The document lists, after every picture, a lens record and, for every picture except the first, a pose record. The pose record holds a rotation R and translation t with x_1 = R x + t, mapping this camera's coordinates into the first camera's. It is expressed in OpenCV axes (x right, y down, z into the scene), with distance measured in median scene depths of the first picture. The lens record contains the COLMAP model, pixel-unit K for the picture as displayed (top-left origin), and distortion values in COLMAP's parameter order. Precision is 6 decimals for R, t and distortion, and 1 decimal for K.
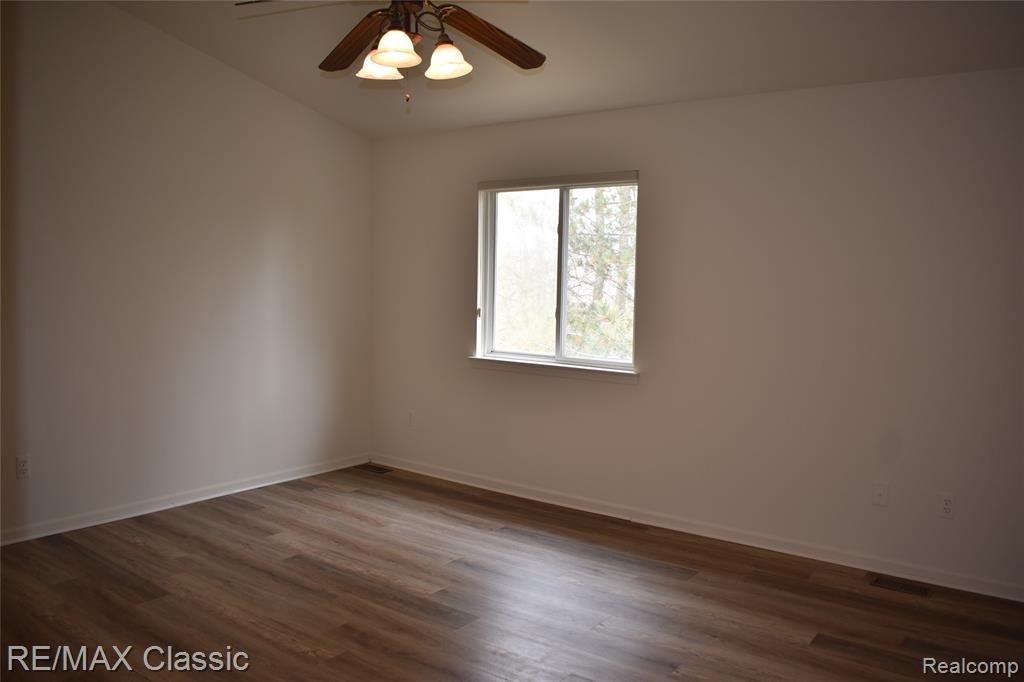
lens RADIAL K [[806.8, 0, 512.0], [0, 806.8, 341.0], [0, 0, 1]] dist [-0.087766, 0.012701]
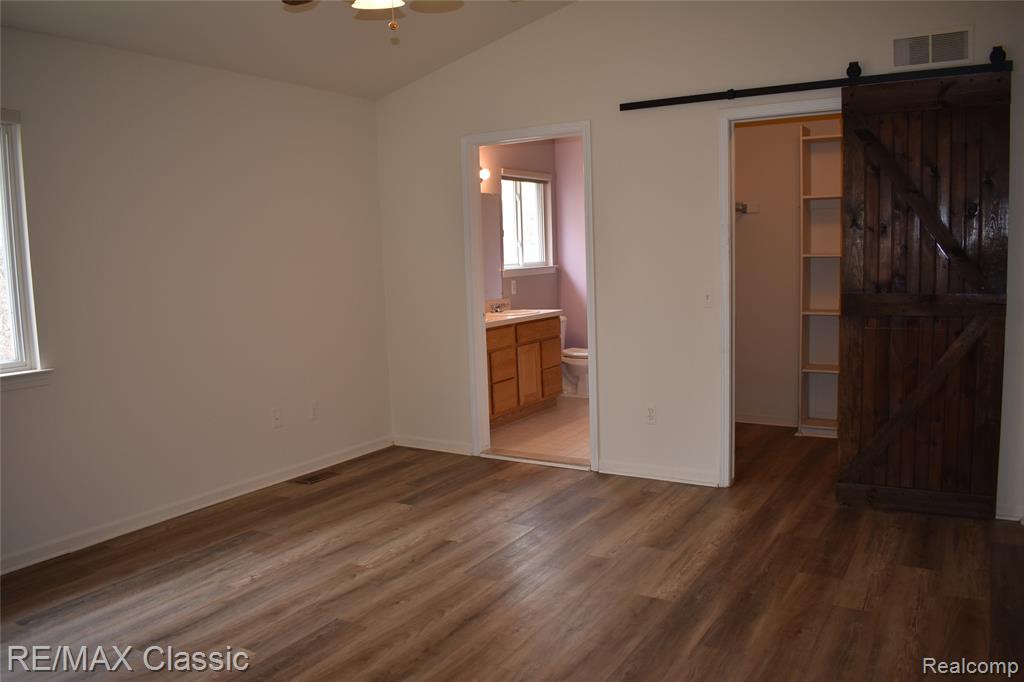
lens RADIAL K [[806.8, 0, 512.0], [0, 806.8, 341.0], [0, 0, 1]] dist [-0.087766, 0.012701]
pose [[-0.076196, -0.124576, 0.989280, -0.742777], [0.125197, 0.983117, 0.133443, -0.034380], [-0.989202, 0.134023, -0.059313, 0.705368]]
